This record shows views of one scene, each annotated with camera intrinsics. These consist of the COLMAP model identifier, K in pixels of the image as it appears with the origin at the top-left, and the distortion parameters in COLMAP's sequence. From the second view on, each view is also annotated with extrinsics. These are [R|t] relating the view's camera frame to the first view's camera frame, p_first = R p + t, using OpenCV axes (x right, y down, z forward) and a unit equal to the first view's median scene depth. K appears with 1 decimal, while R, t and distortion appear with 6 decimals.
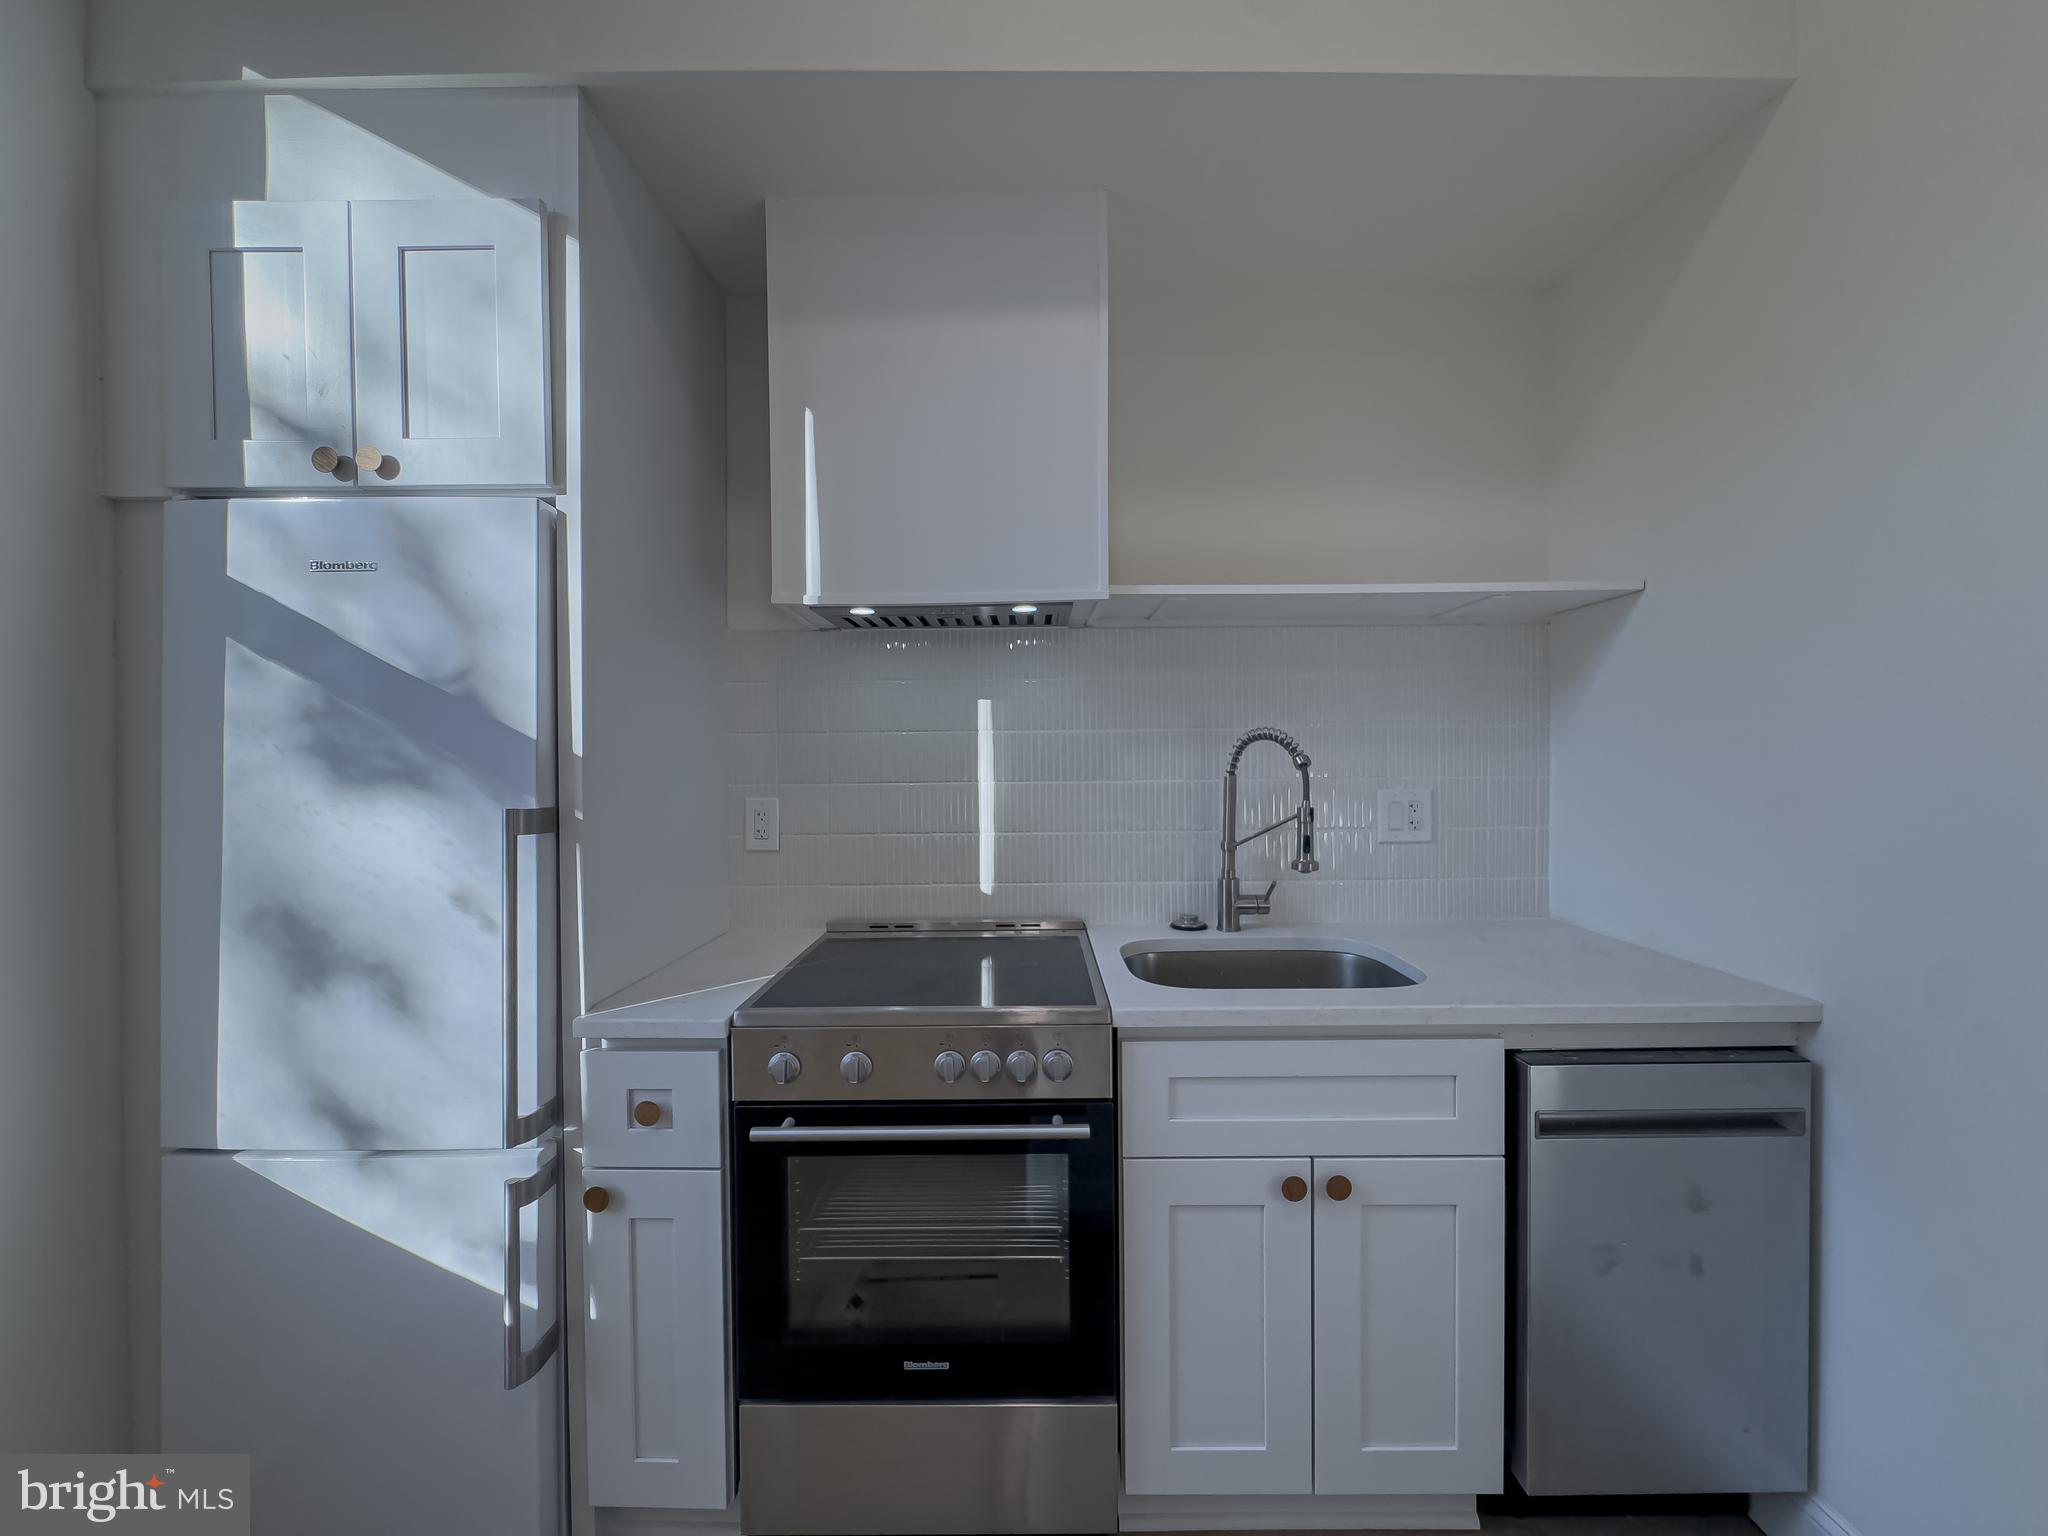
lens RADIAL K [[816.5, 0, 1025.3], [0, 816.5, 766.6], [0, 0, 1]] dist [-0.002445, -0.000302]
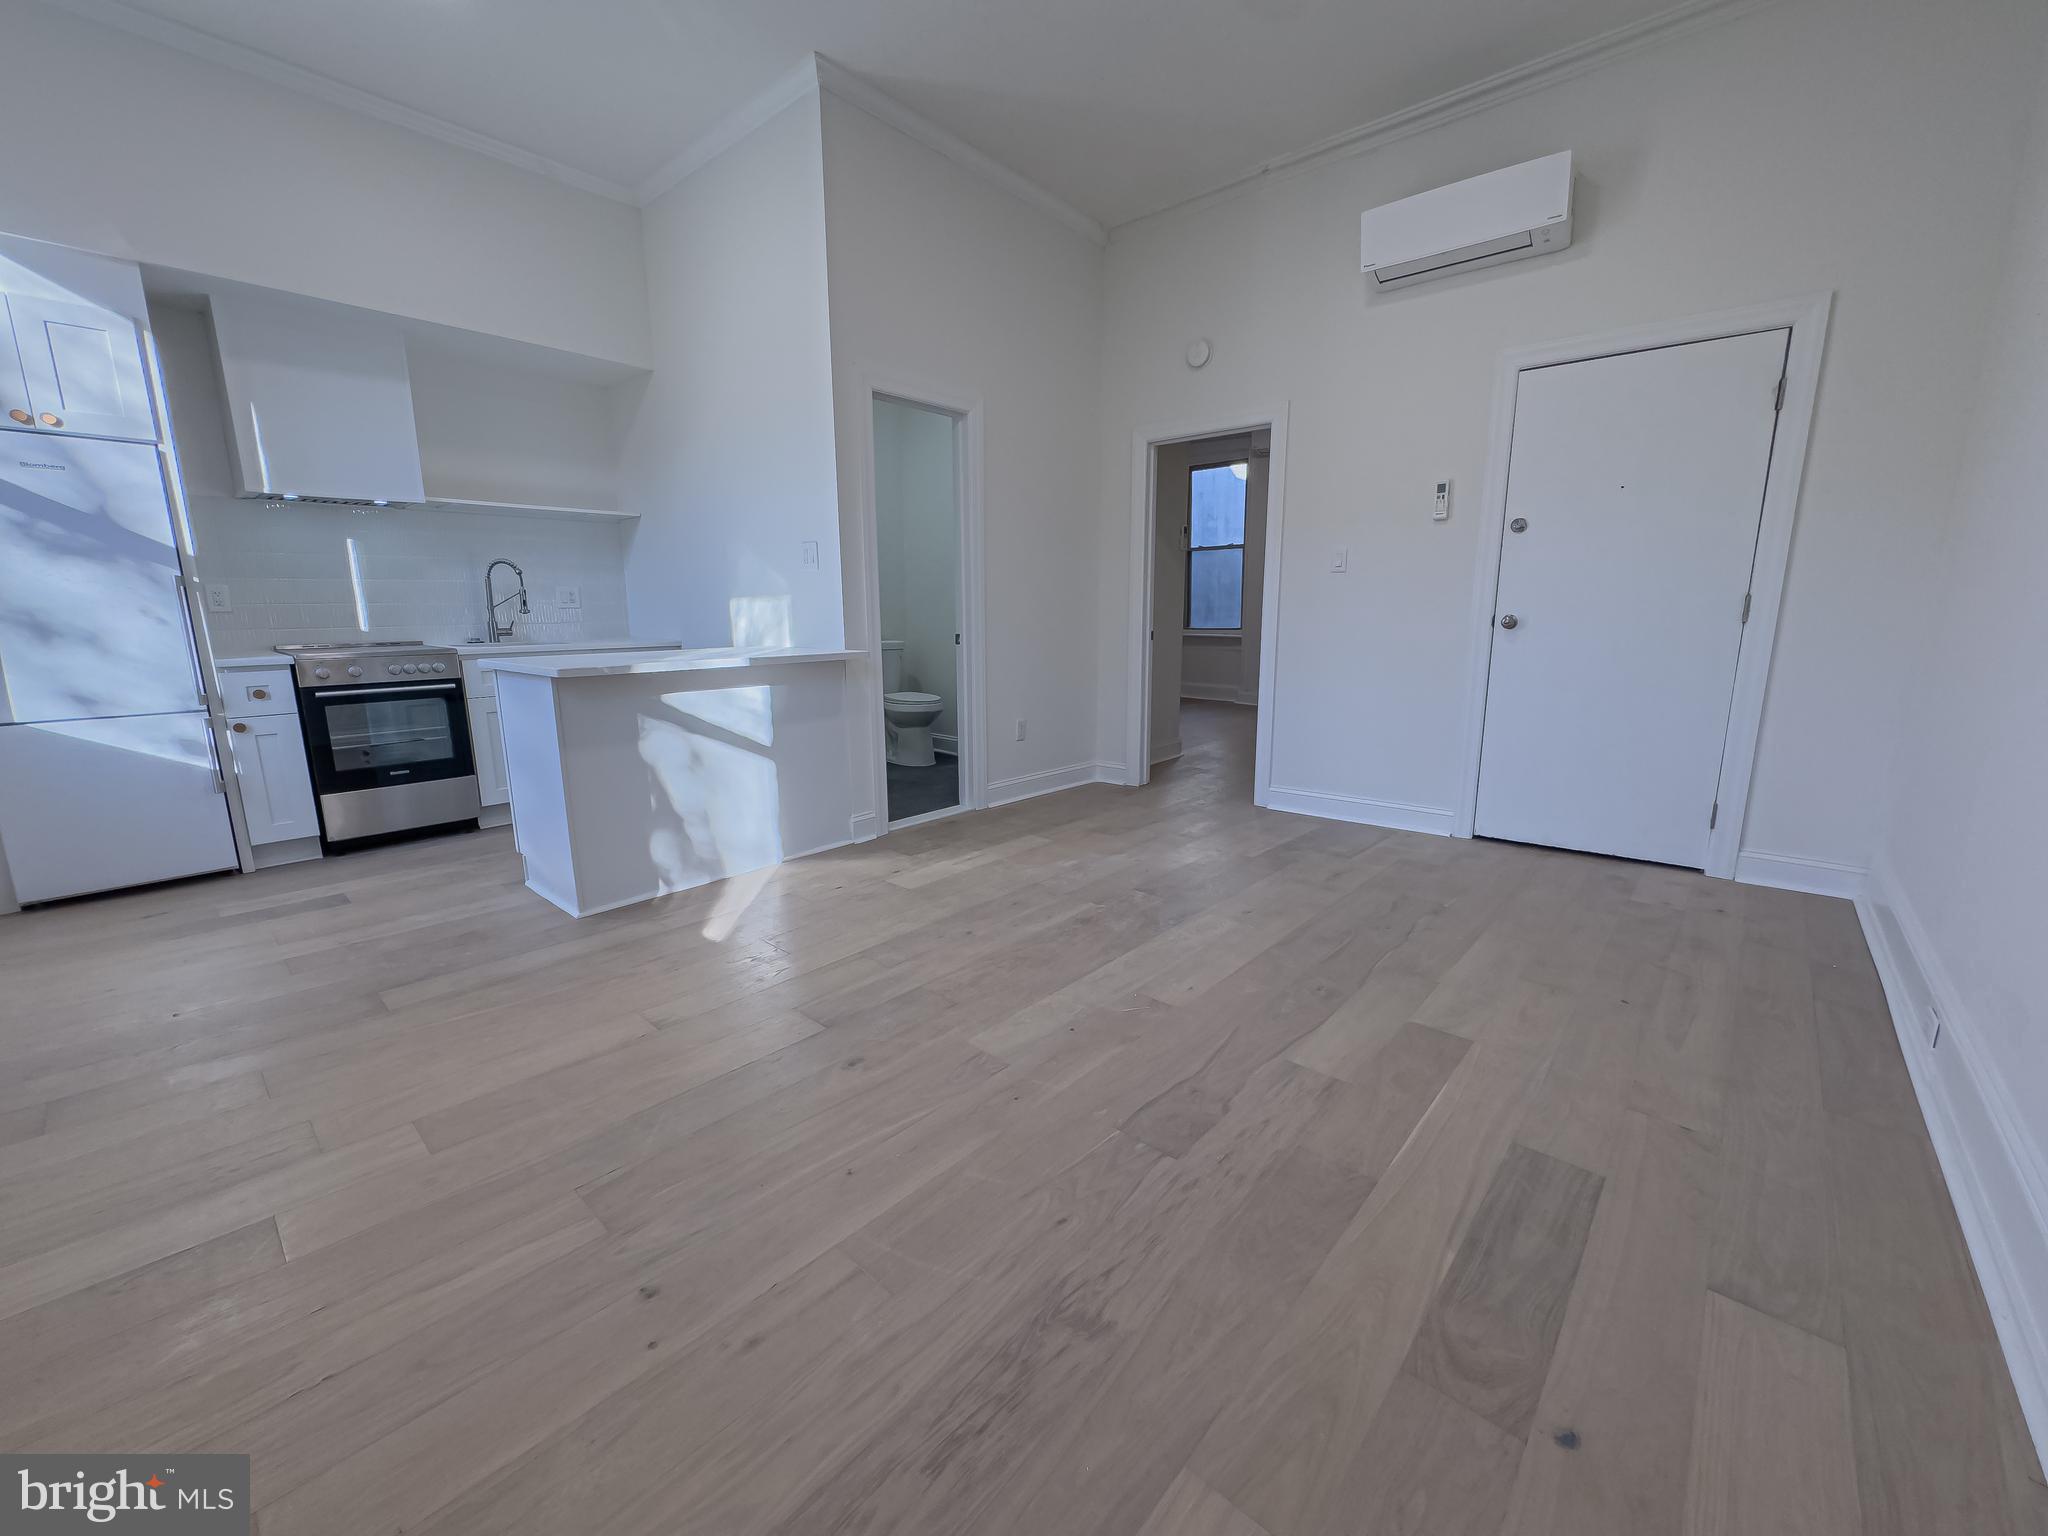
lens RADIAL K [[816.5, 0, 1025.3], [0, 816.5, 766.6], [0, 0, 1]] dist [-0.002445, -0.000302]
pose [[0.662060, -0.140192, 0.736222, -0.776048], [0.007877, 0.983596, 0.180214, 0.191425], [-0.749409, -0.113513, 0.652304, -2.582706]]
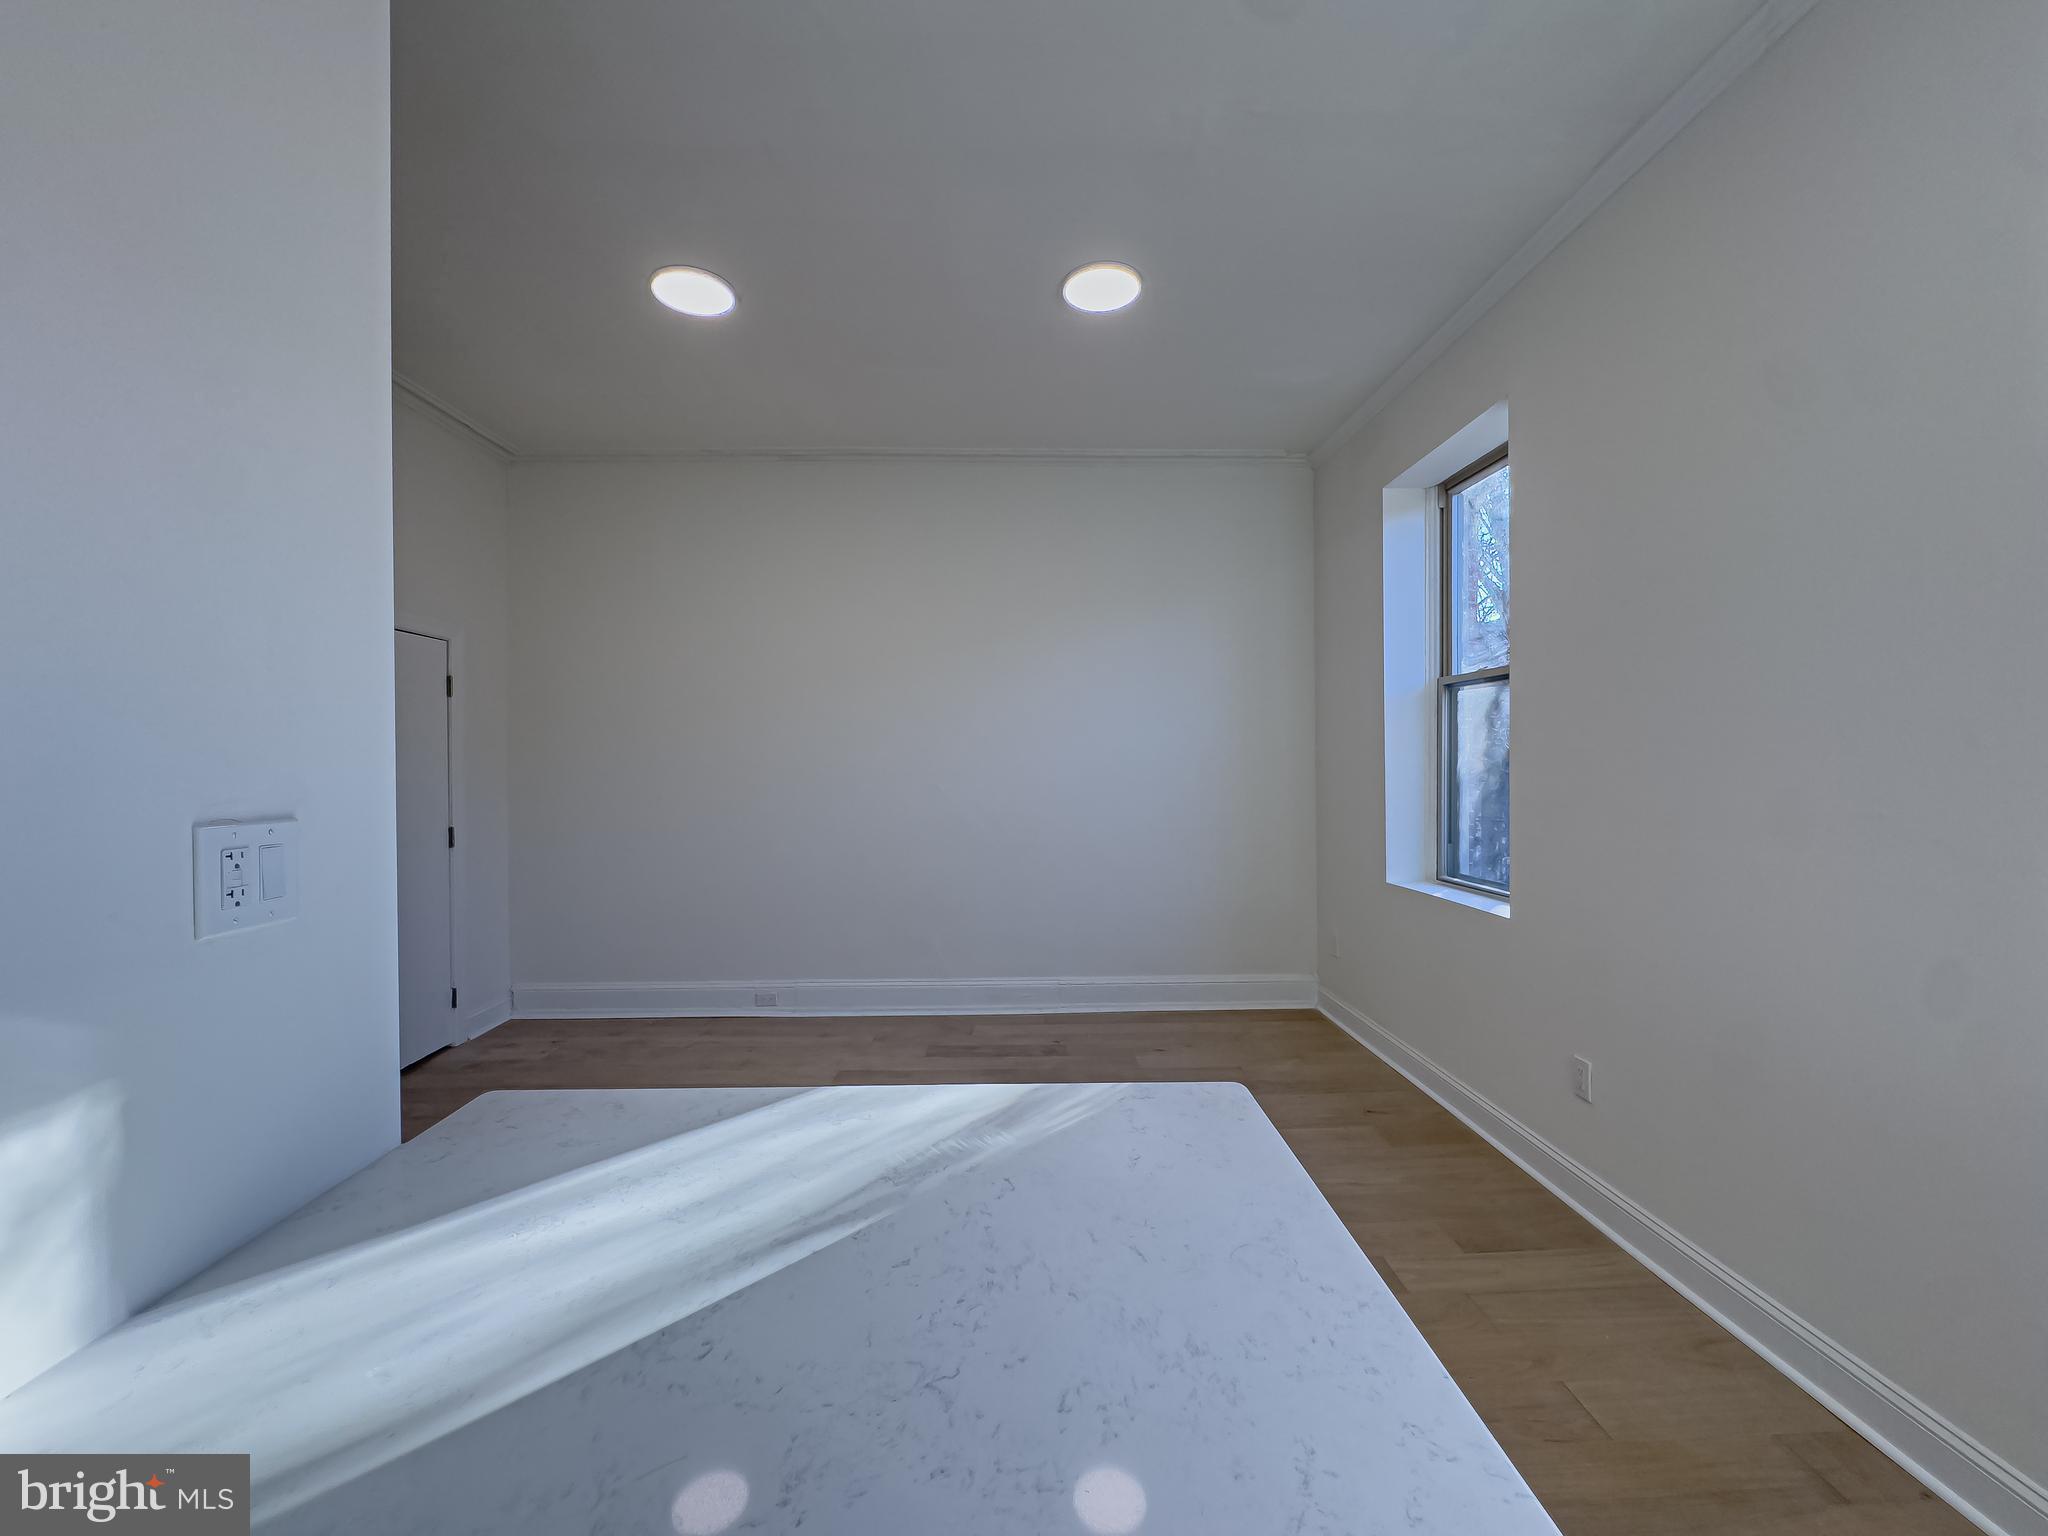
lens RADIAL K [[816.5, 0, 1025.3], [0, 816.5, 766.6], [0, 0, 1]] dist [-0.002445, -0.000302]
pose [[-0.999796, 0.015827, -0.012559, 0.269892], [0.015566, 0.999665, 0.020661, -0.125657], [0.012882, 0.020461, -0.999708, 0.680332]]
